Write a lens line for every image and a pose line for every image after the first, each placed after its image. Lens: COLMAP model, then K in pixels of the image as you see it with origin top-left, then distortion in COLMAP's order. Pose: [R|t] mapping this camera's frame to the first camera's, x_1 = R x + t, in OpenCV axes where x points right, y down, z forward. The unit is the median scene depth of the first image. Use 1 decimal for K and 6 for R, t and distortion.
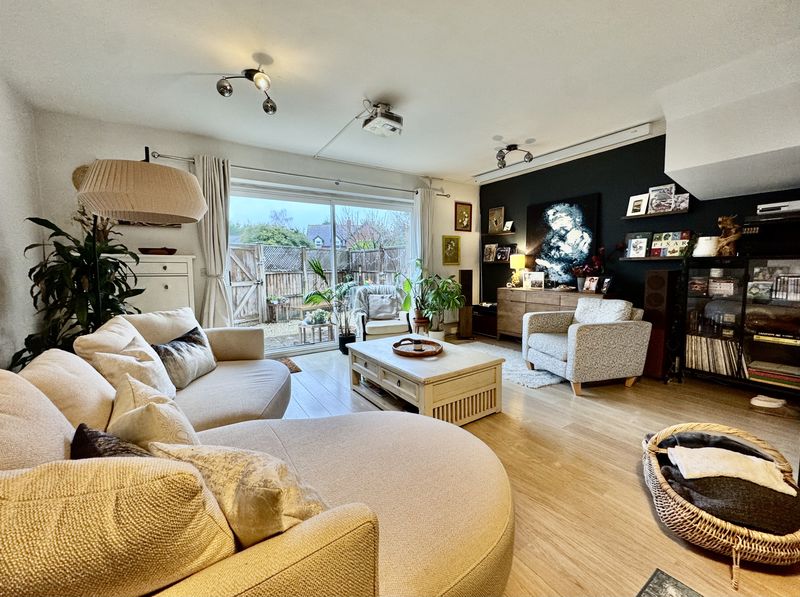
lens RADIAL K [[322.1, 0, 412.6], [0, 322.1, 291.8], [0, 0, 1]] dist [-0.002377, -0.000460]
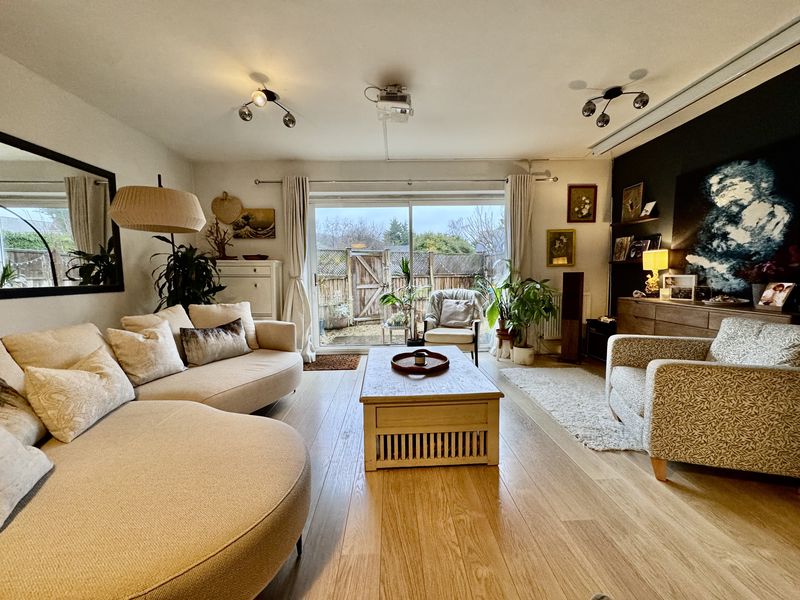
lens RADIAL K [[322.1, 0, 402.9], [0, 322.1, 298.3], [0, 0, 1]] dist [-0.002377, -0.000460]
pose [[0.848438, 0.037985, -0.527930, 0.260101], [-0.036580, 0.999245, 0.013109, -0.001791], [0.528030, 0.008189, 0.849186, 0.154486]]
